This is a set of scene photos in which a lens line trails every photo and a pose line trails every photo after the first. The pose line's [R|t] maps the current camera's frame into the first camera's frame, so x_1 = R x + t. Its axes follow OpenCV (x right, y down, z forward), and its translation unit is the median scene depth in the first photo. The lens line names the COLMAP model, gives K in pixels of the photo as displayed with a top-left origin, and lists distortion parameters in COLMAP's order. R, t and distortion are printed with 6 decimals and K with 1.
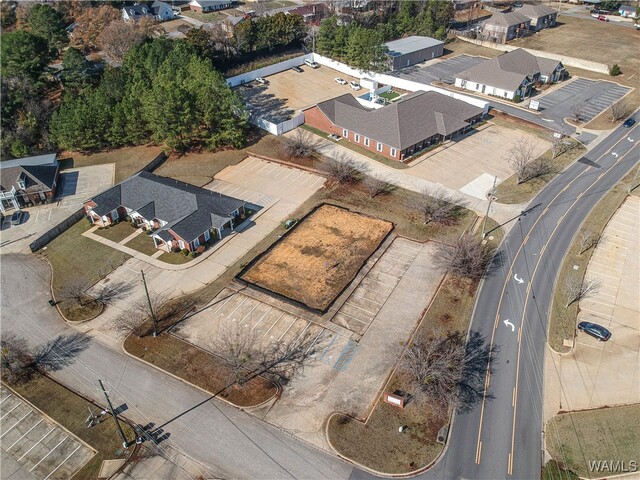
lens RADIAL K [[470.7, 0, 324.8], [0, 470.7, 241.0], [0, 0, 1]] dist [0.088192, -0.168100]
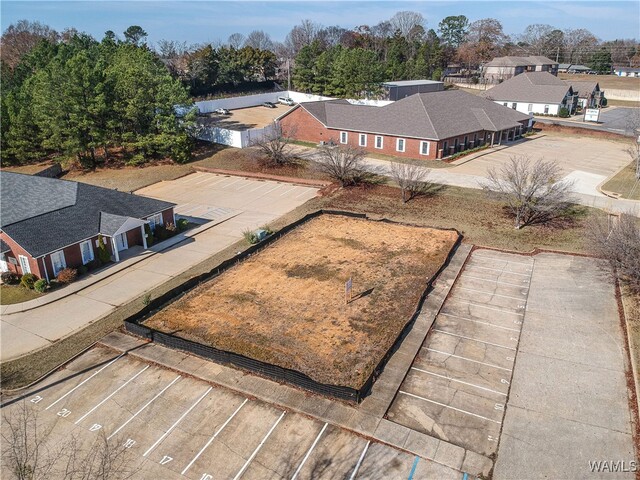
lens RADIAL K [[470.7, 0, 324.8], [0, 470.7, 241.0], [0, 0, 1]] dist [0.088192, -0.168100]
pose [[0.997530, -0.017791, 0.067956, -0.041724], [0.034029, 0.968693, -0.245919, 0.103749], [-0.061453, 0.247624, 0.966905, 0.516679]]
